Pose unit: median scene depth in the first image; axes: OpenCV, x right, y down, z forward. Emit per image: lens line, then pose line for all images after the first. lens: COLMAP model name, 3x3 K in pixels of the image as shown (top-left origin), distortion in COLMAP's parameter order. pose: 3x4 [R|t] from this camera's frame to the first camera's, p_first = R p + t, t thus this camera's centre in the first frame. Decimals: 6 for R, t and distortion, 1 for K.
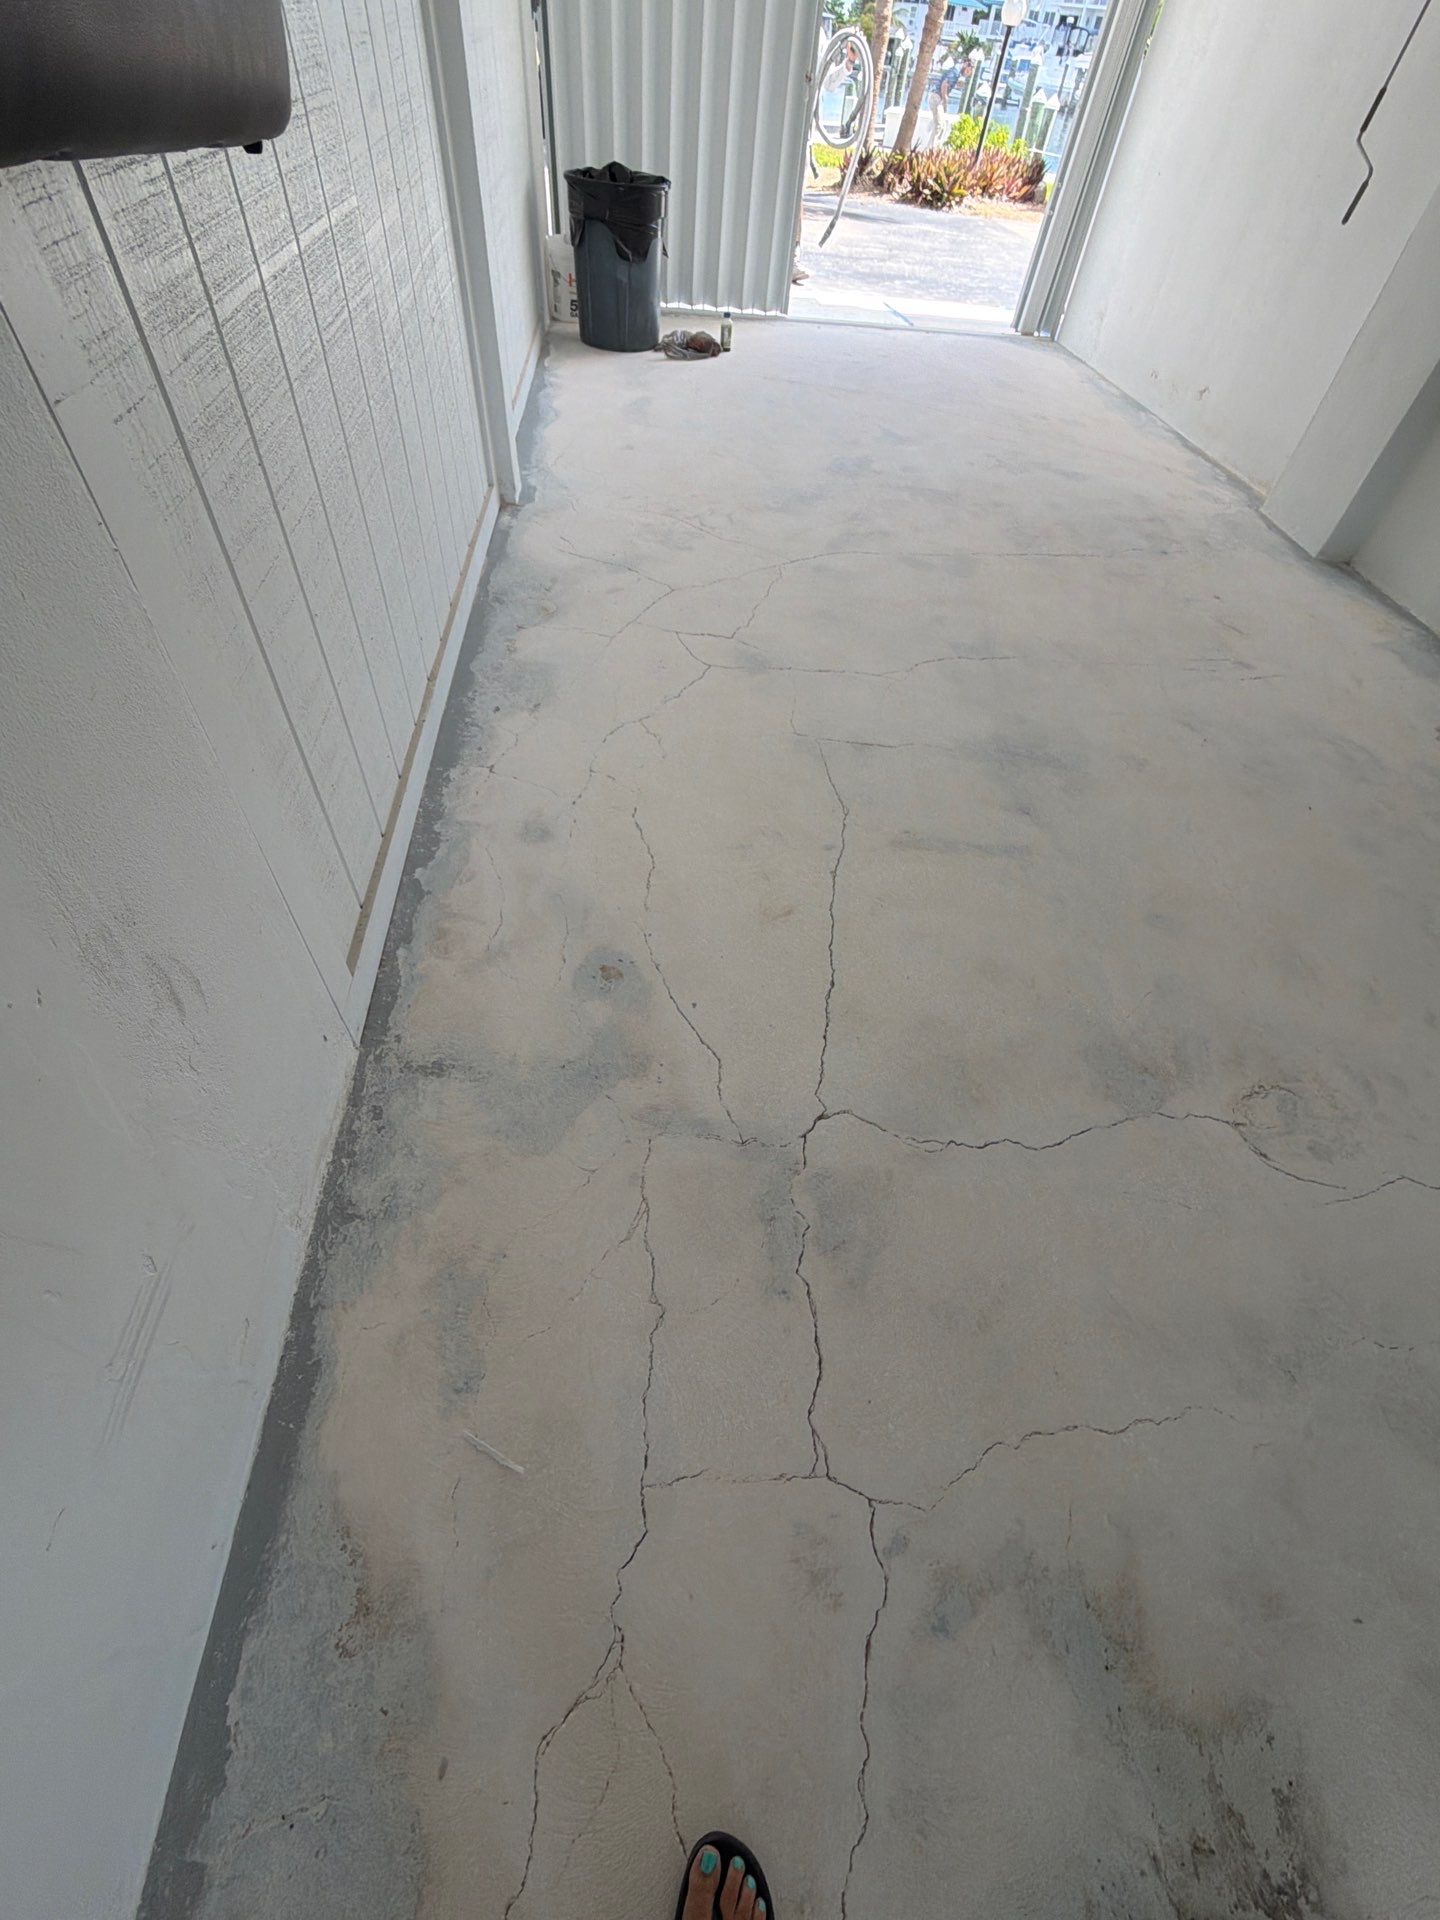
lens RADIAL K [[801.1, 0, 724.9], [0, 801.1, 953.4], [0, 0, 1]] dist [0.003037, -0.000113]
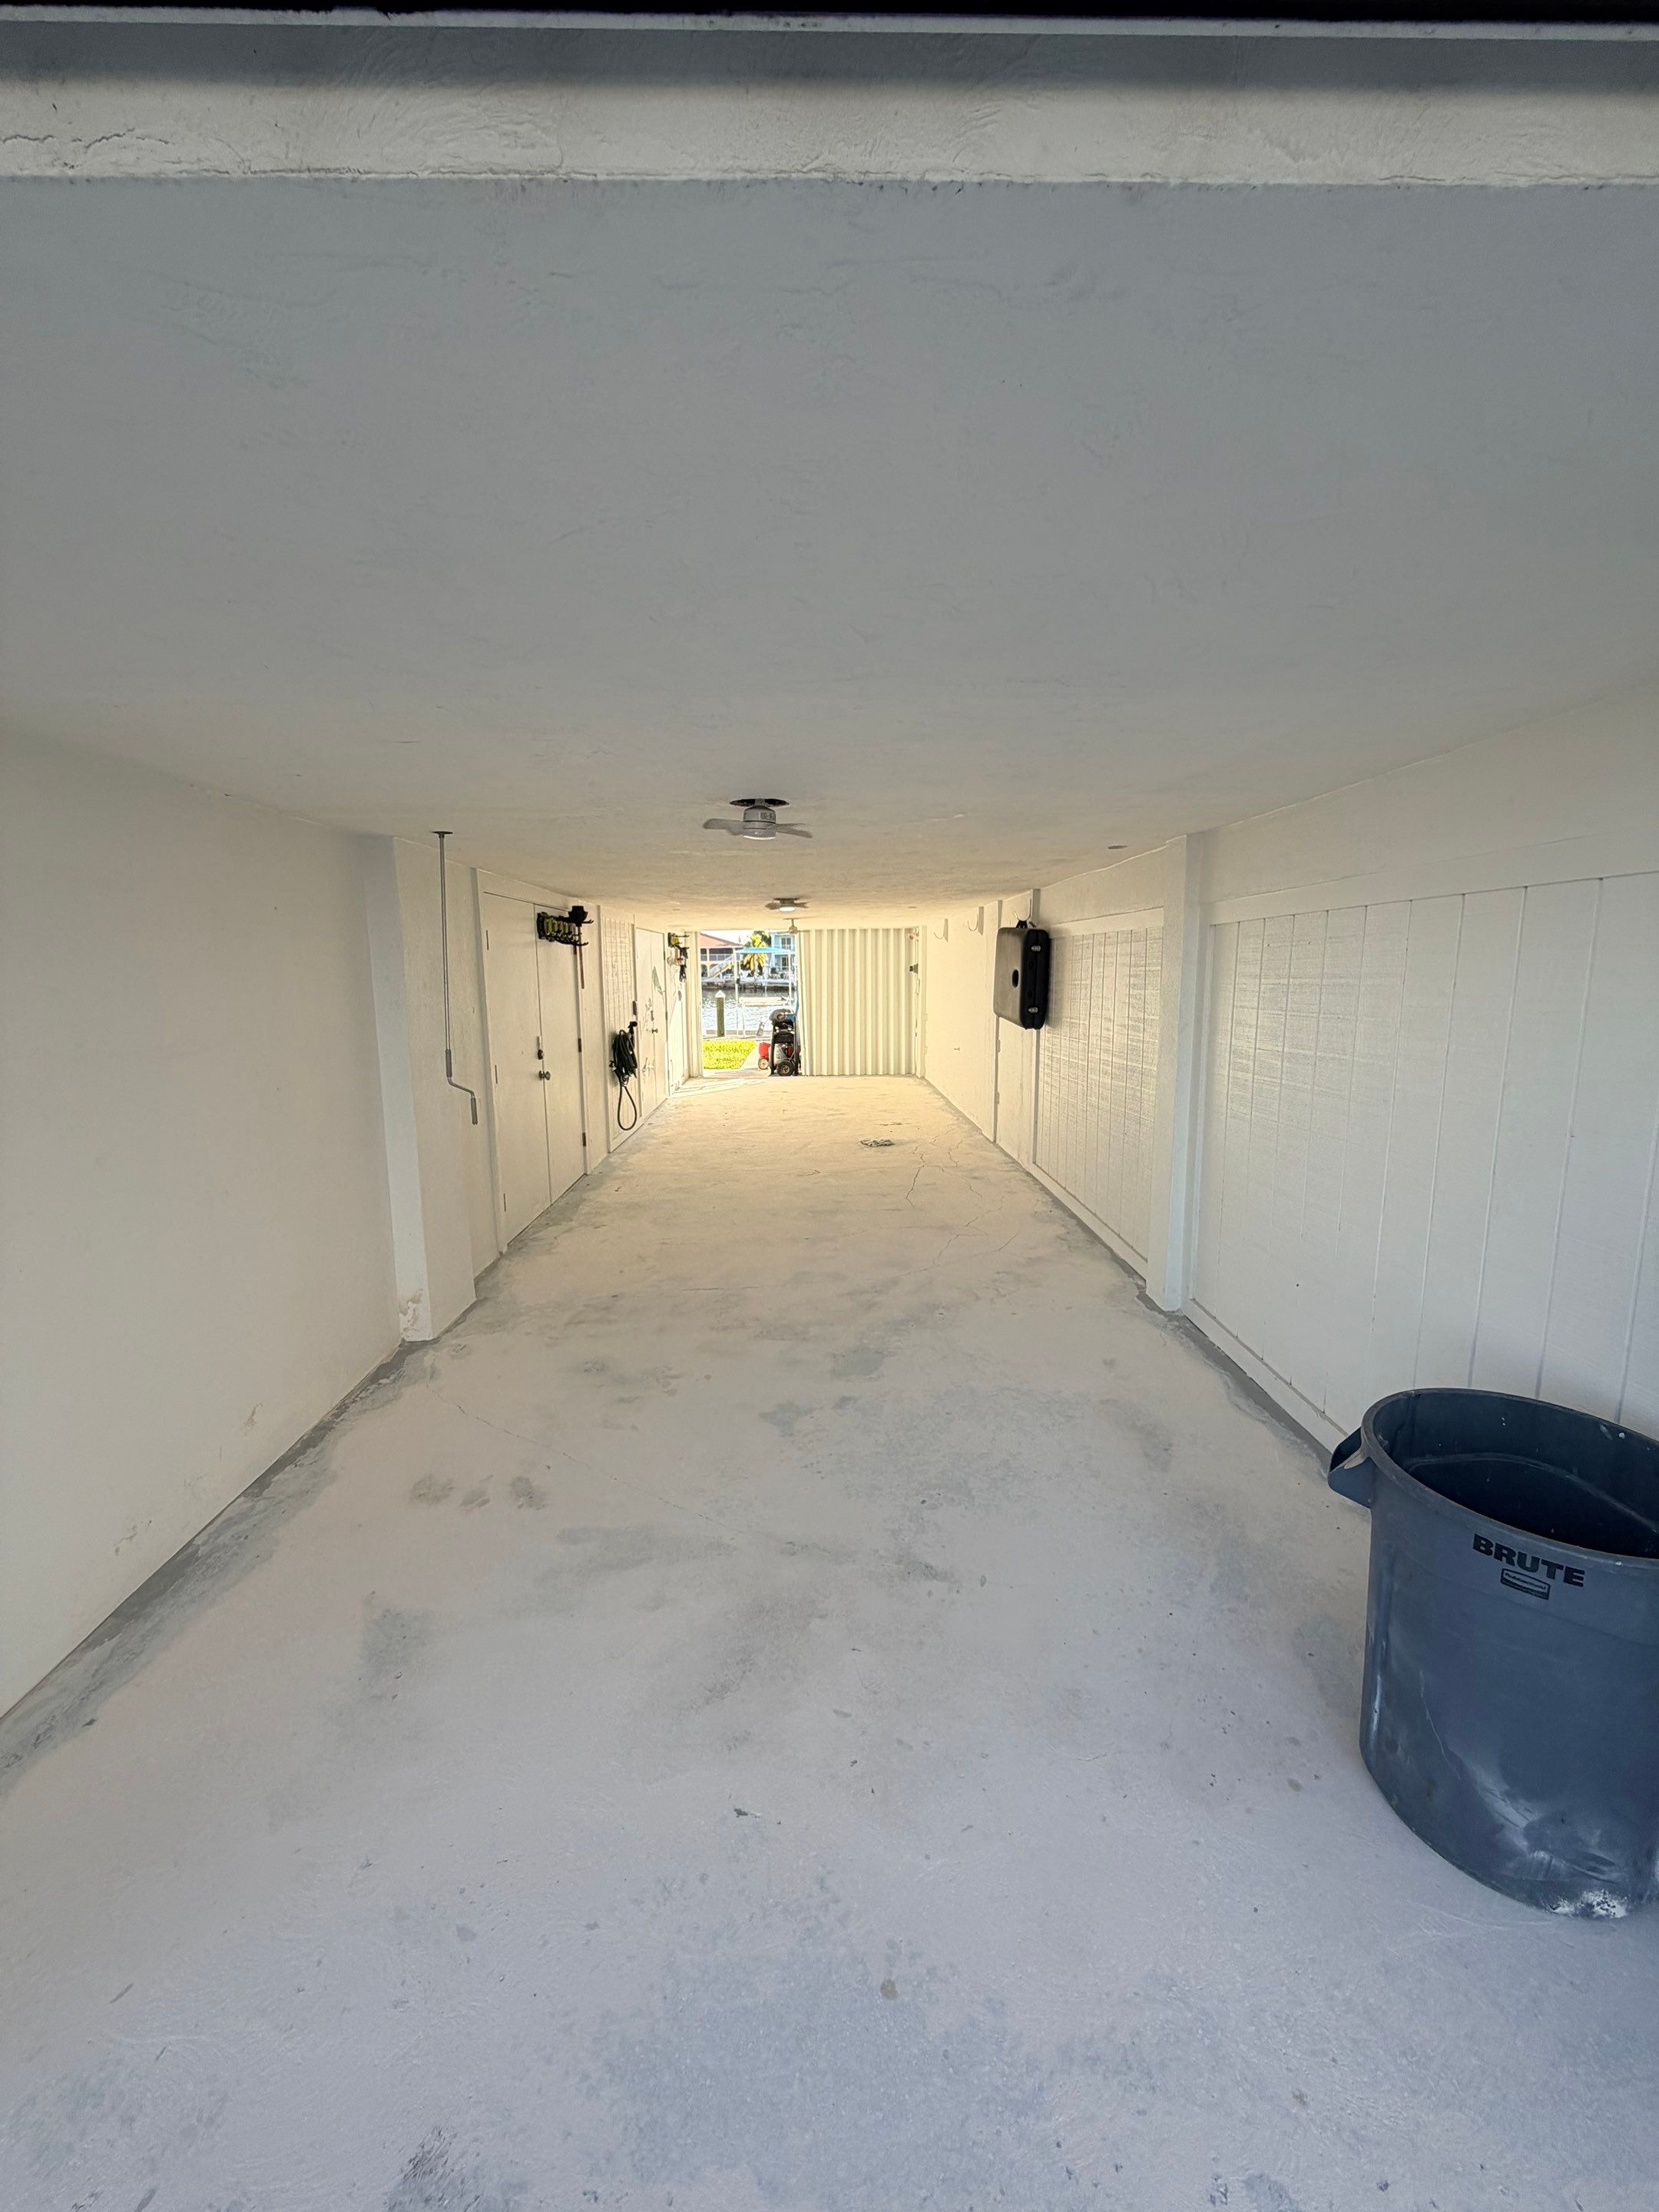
lens RADIAL K [[877.7, 0, 828.5], [0, 877.7, 1109.5], [0, 0, 1]] dist [-0.001919, 0.000610]
pose [[-0.996473, -0.073328, 0.040809, 0.464122], [-0.003431, 0.521477, 0.853258, -4.277144], [-0.083849, 0.850108, -0.519890, 3.425004]]
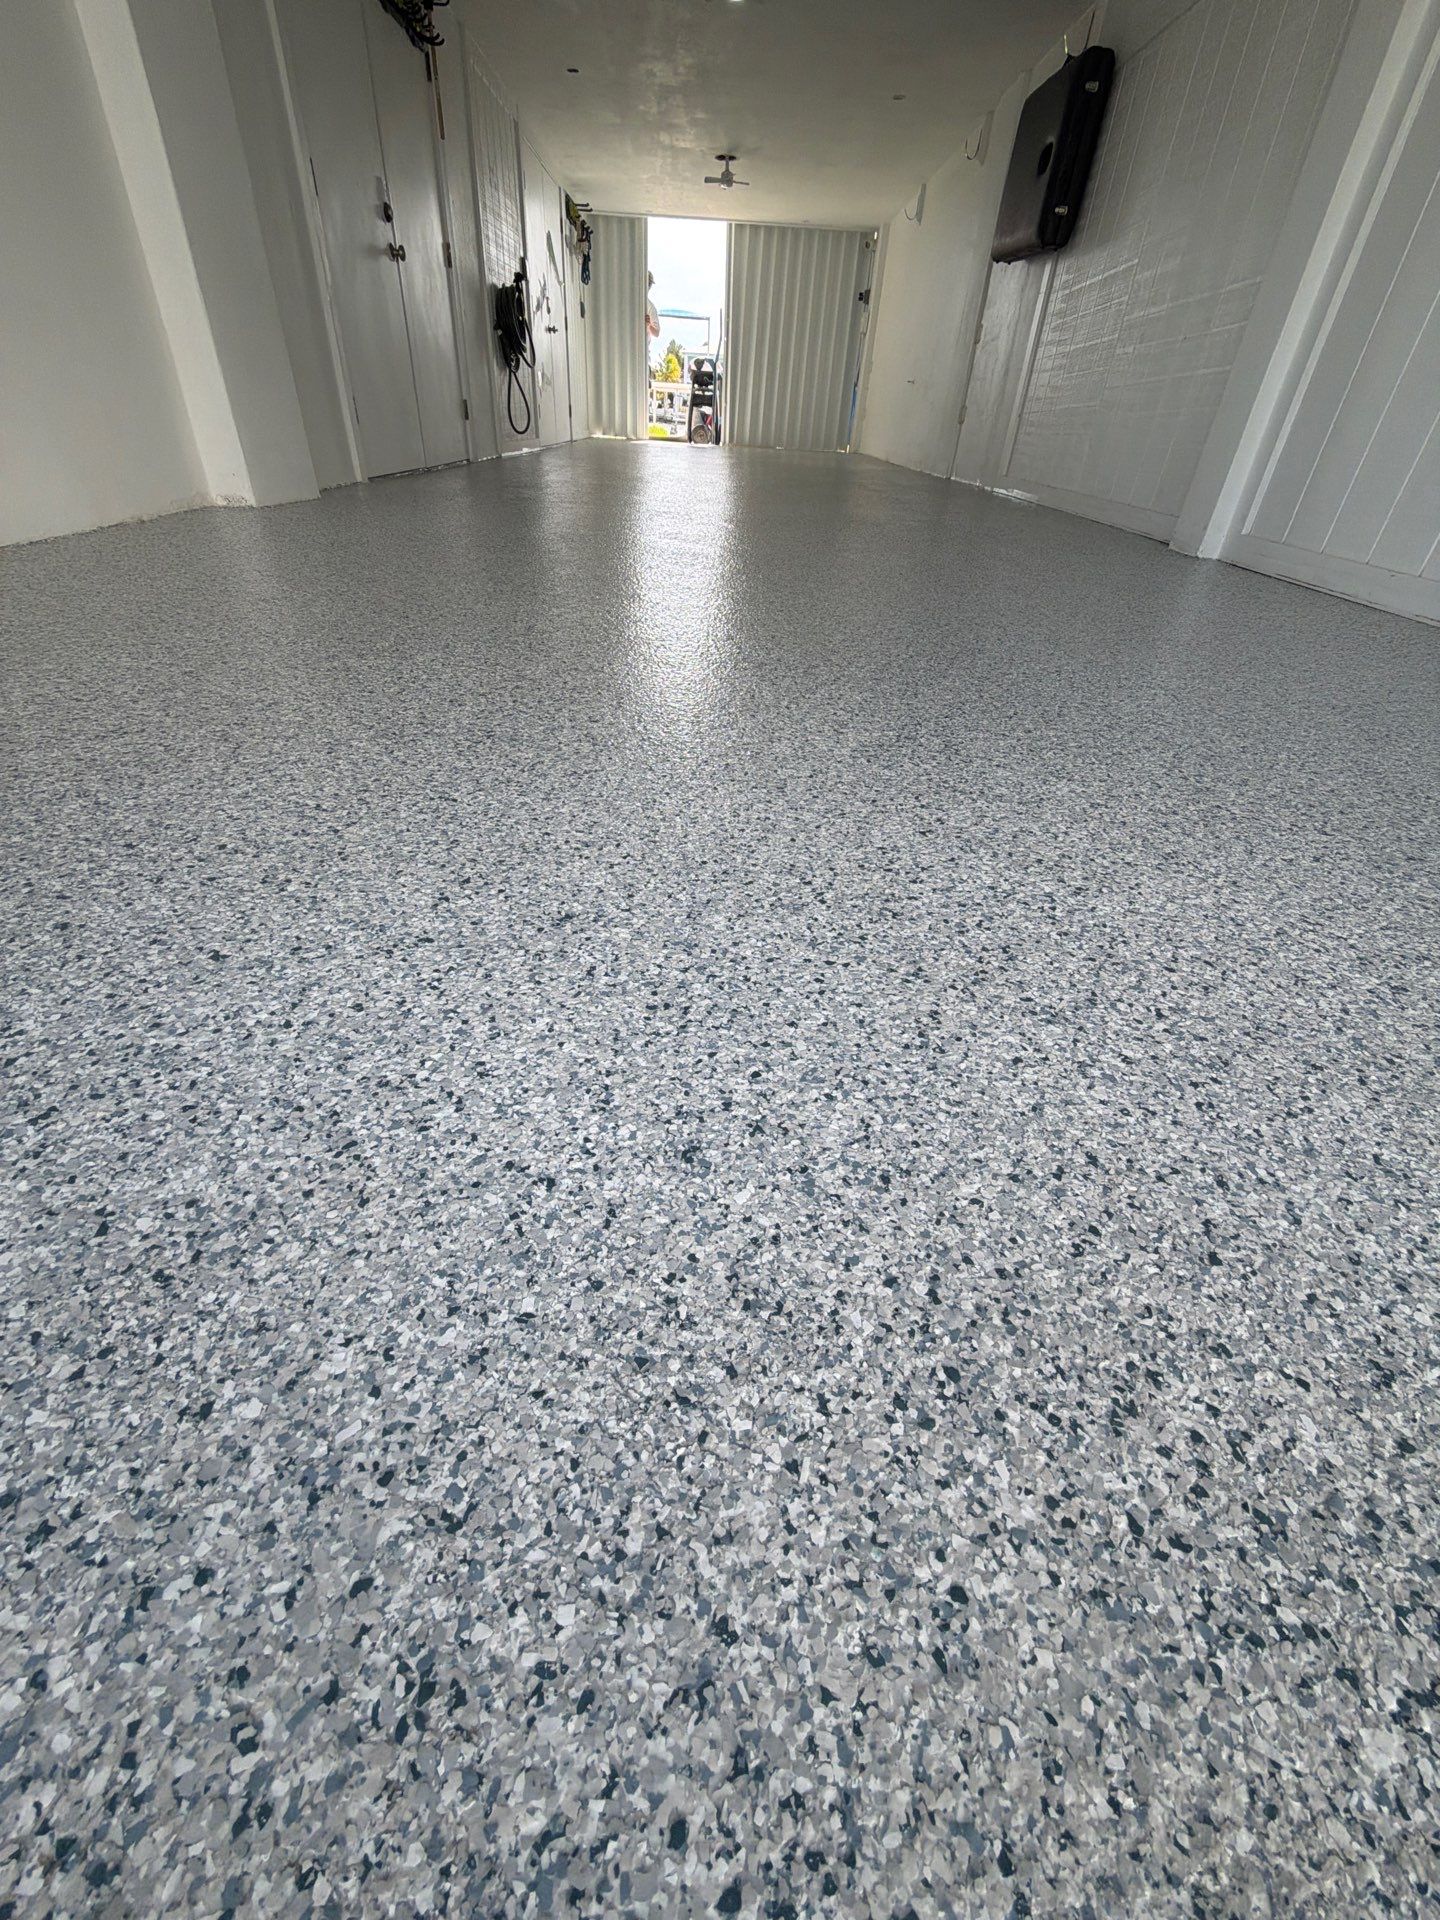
lens RADIAL K [[764.3, 0, 719.1], [0, 764.3, 961.8], [0, 0, 1]] dist [-0.000045, -0.000826]
pose [[-0.988856, -0.148388, -0.012073, 0.524845], [-0.024792, 0.084172, 0.996143, -3.291550], [-0.146799, 0.985341, -0.086913, 3.778806]]
